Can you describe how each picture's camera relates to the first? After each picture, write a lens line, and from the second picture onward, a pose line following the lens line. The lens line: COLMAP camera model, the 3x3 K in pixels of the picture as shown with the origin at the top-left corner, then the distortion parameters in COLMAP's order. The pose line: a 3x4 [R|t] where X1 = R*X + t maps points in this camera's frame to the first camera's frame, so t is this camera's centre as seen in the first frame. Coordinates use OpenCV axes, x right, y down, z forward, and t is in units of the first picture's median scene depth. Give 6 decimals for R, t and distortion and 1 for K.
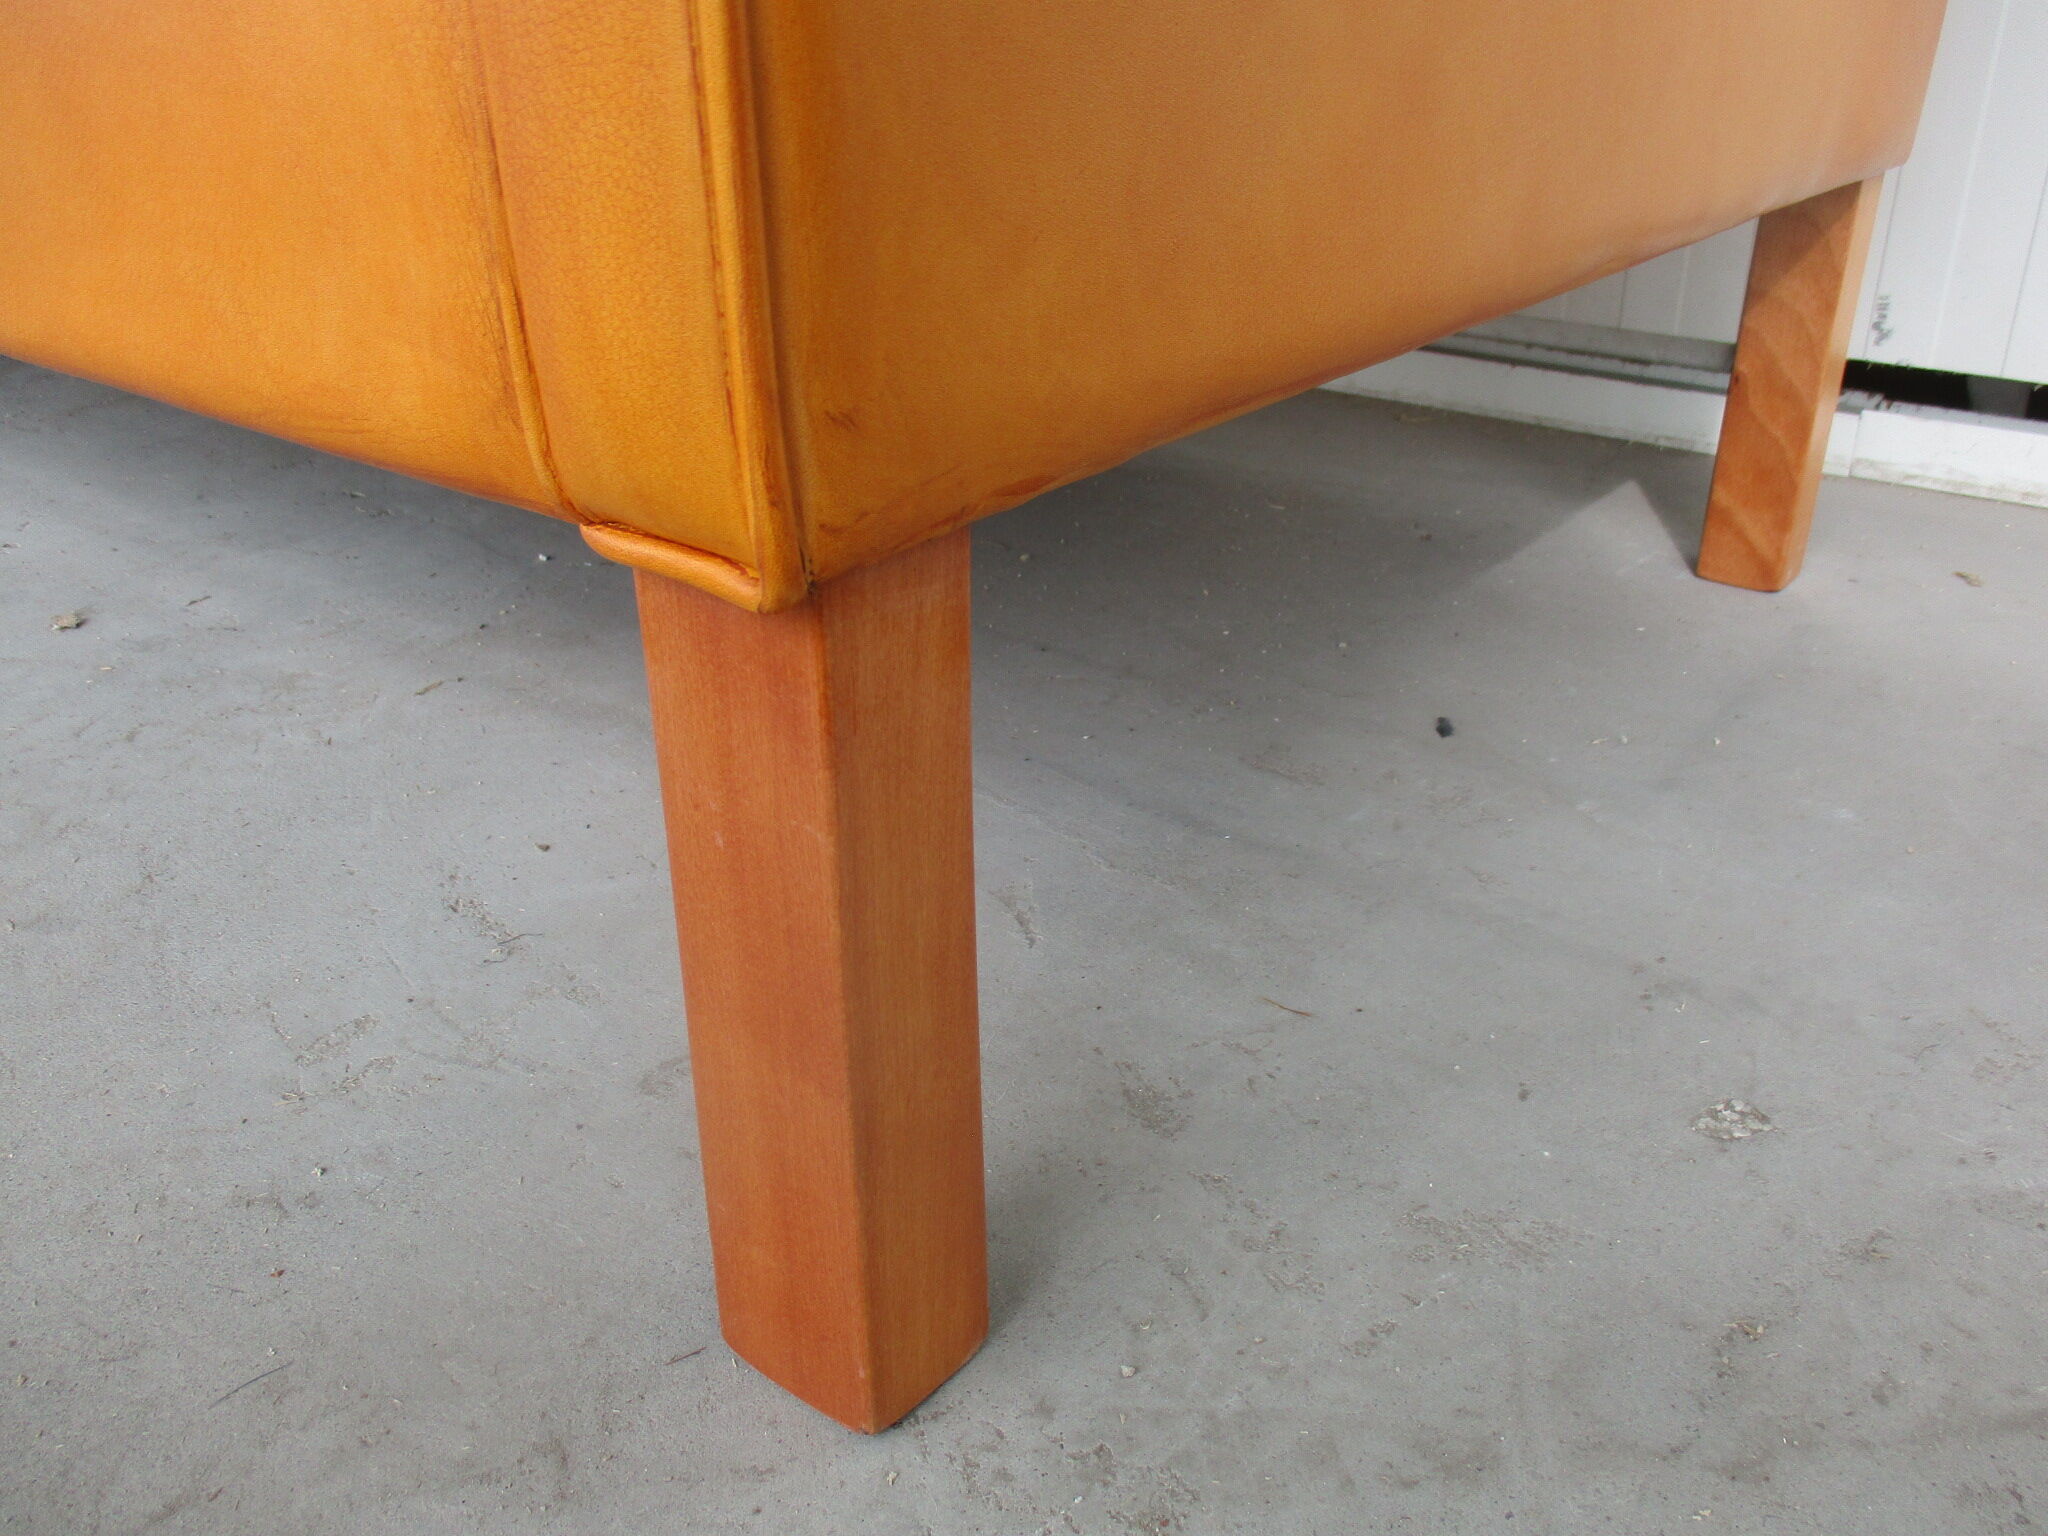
lens RADIAL K [[1693.2, 0, 1024.0], [0, 1693.2, 768.0], [0, 0, 1]] dist [-0.001836, -0.000417]
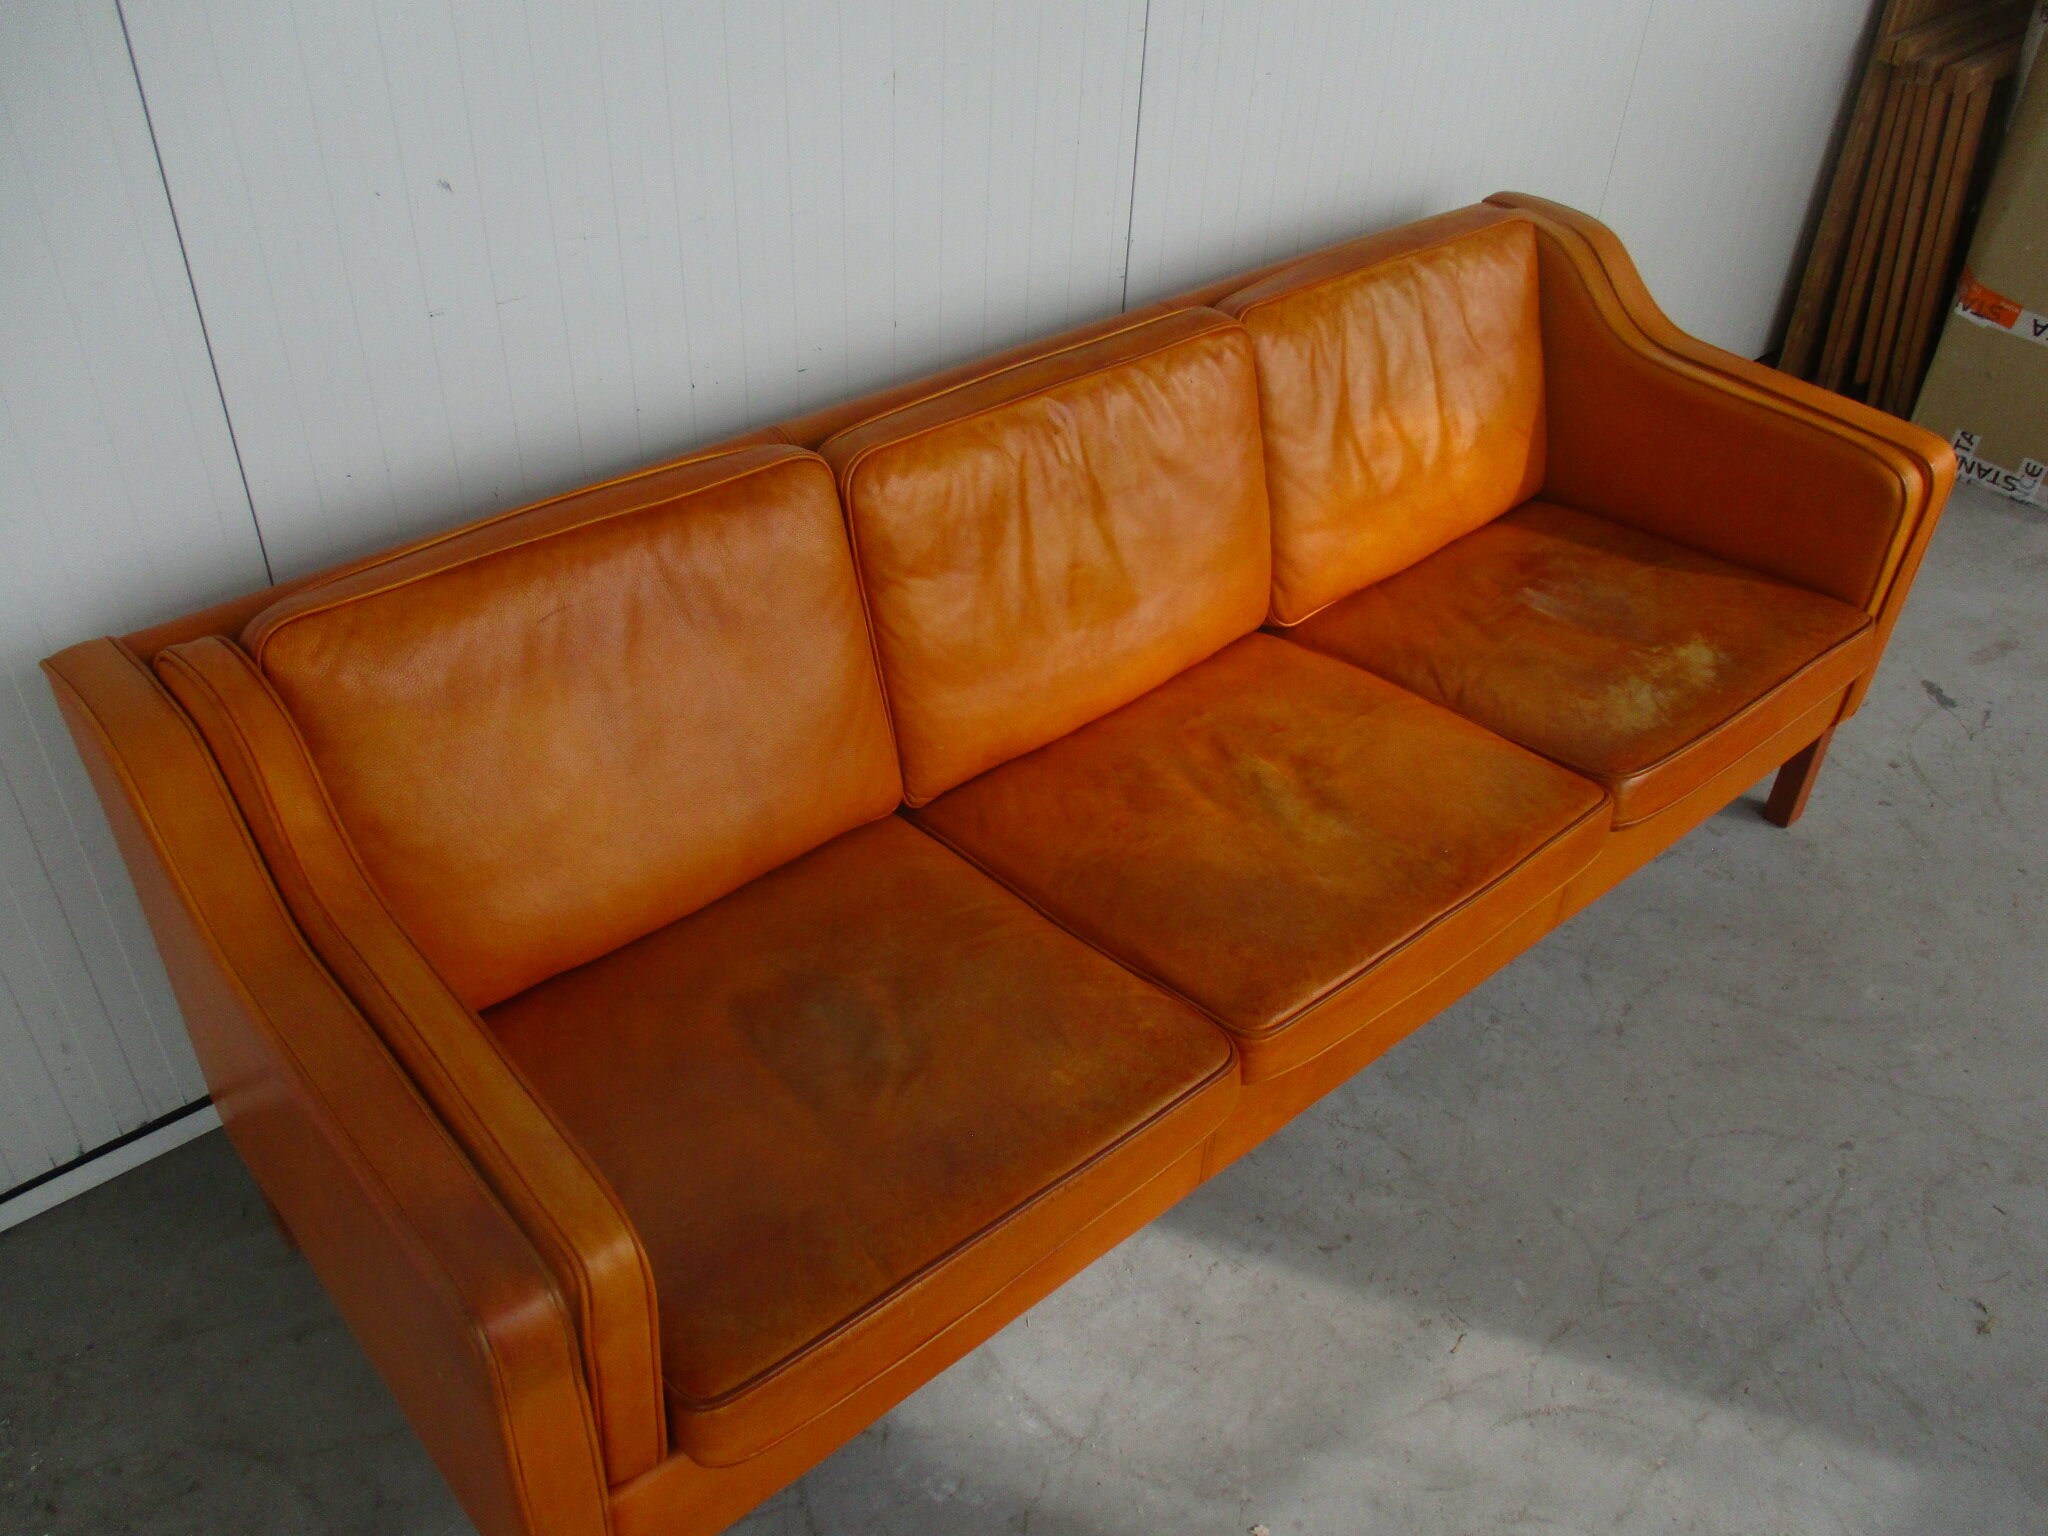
lens RADIAL K [[1711.6, 0, 1034.2], [0, 1711.6, 769.9], [0, 0, 1]] dist [-0.014134, 0.006437]
pose [[0.186180, -0.597136, 0.780234, -4.437191], [0.402918, 0.770676, 0.493676, -3.302265], [-0.896099, 0.222458, 0.384081, 0.782913]]
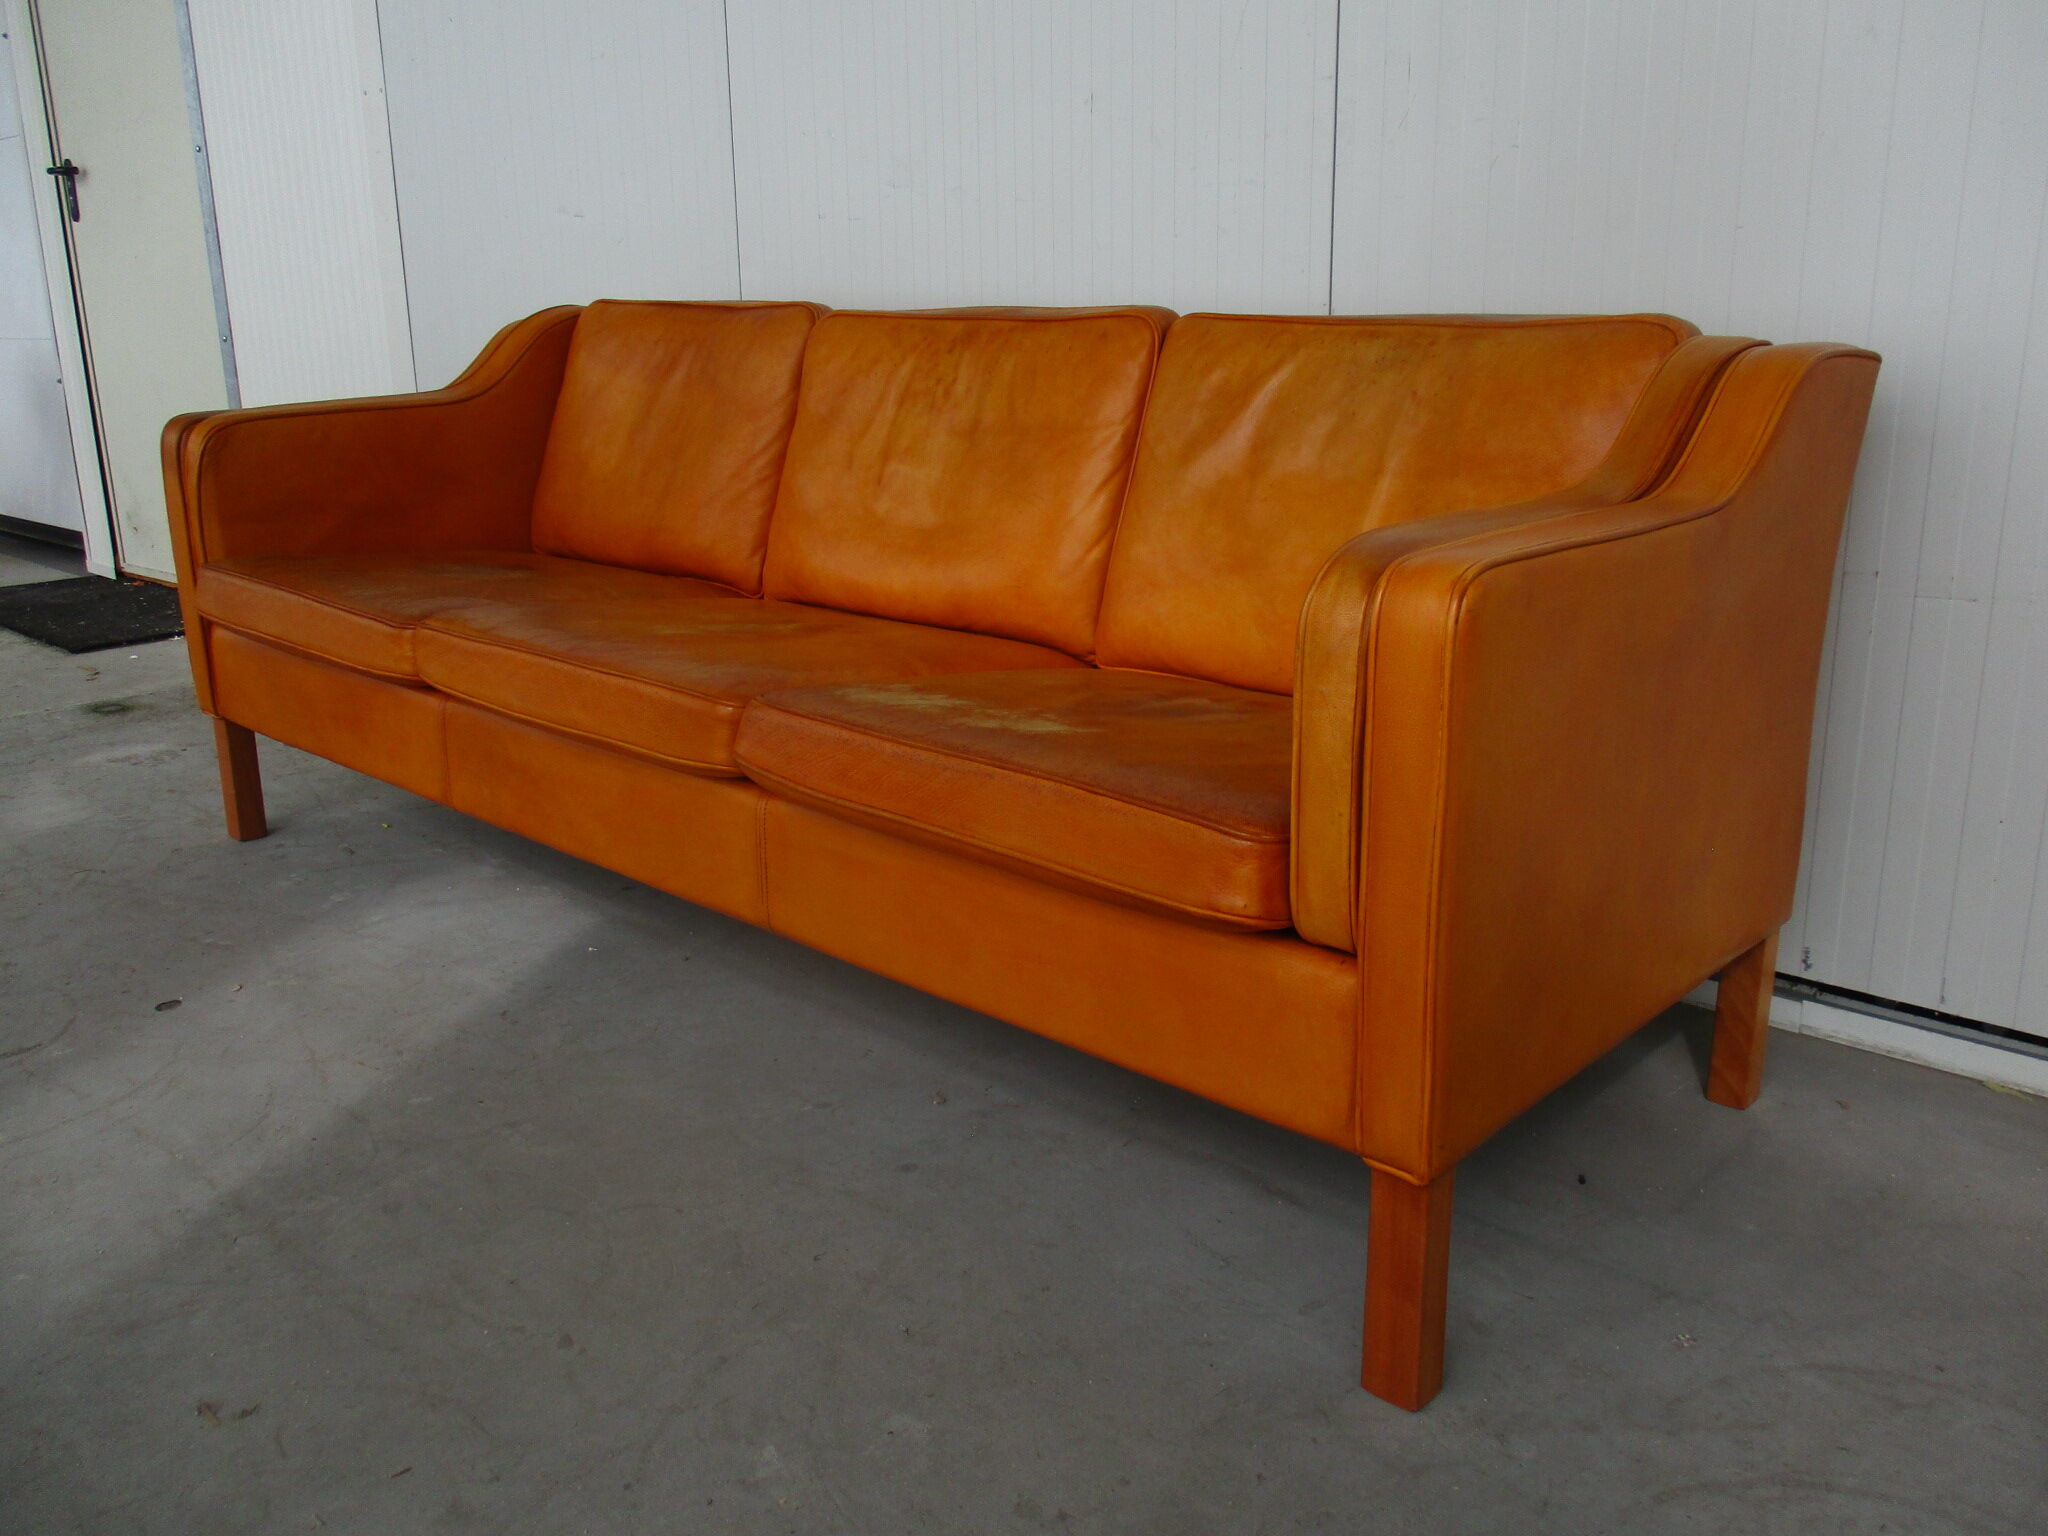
lens RADIAL K [[1711.6, 0, 1034.2], [0, 1711.6, 769.9], [0, 0, 1]] dist [-0.014134, 0.006437]
pose [[0.996997, 0.019027, -0.075069, -0.450864], [-0.032699, 0.982128, -0.185353, -0.159586], [0.070201, 0.187251, 0.979800, -1.955603]]
